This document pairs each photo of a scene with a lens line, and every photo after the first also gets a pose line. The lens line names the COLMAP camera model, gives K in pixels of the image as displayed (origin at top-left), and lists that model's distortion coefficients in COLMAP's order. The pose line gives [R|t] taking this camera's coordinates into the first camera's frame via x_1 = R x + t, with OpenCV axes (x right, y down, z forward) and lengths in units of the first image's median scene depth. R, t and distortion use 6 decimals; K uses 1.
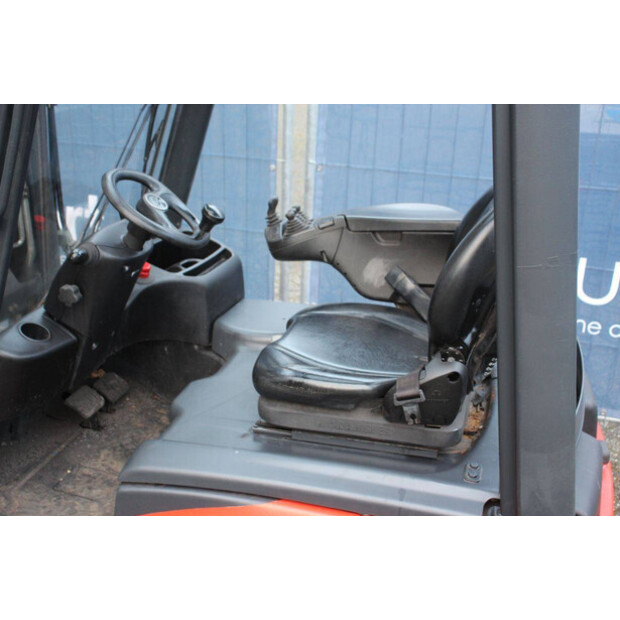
lens RADIAL K [[794.6, 0, 311.8], [0, 794.6, 311.7], [0, 0, 1]] dist [0.032548, 0.000000]
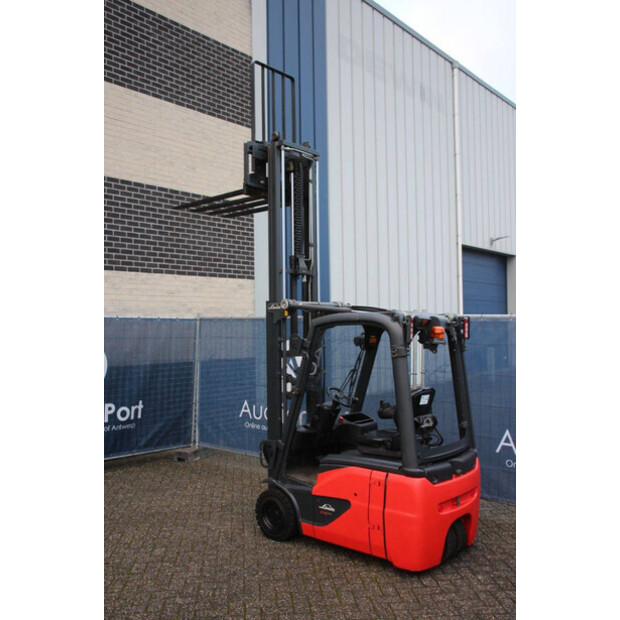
lens RADIAL K [[626.6, 0, 306.9], [0, 626.6, 314.5], [0, 0, 1]] dist [-0.039054, 0.000000]
pose [[0.905578, -0.032086, -0.422965, 0.825122], [-0.133063, 0.925316, -0.355084, 0.518422], [0.402770, 0.377837, 0.833676, -1.497023]]
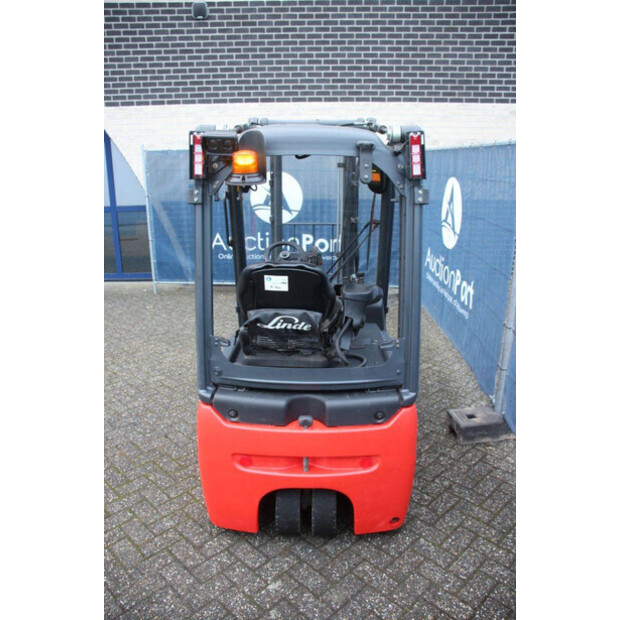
lens RADIAL K [[508.5, 0, 303.8], [0, 508.5, 309.8], [0, 0, 1]] dist [-0.128482, 0.046208]
pose [[0.234599, 0.250391, -0.939291, 1.283222], [-0.346489, 0.924332, 0.159864, -0.231156], [0.908245, 0.287950, 0.303605, 0.516811]]
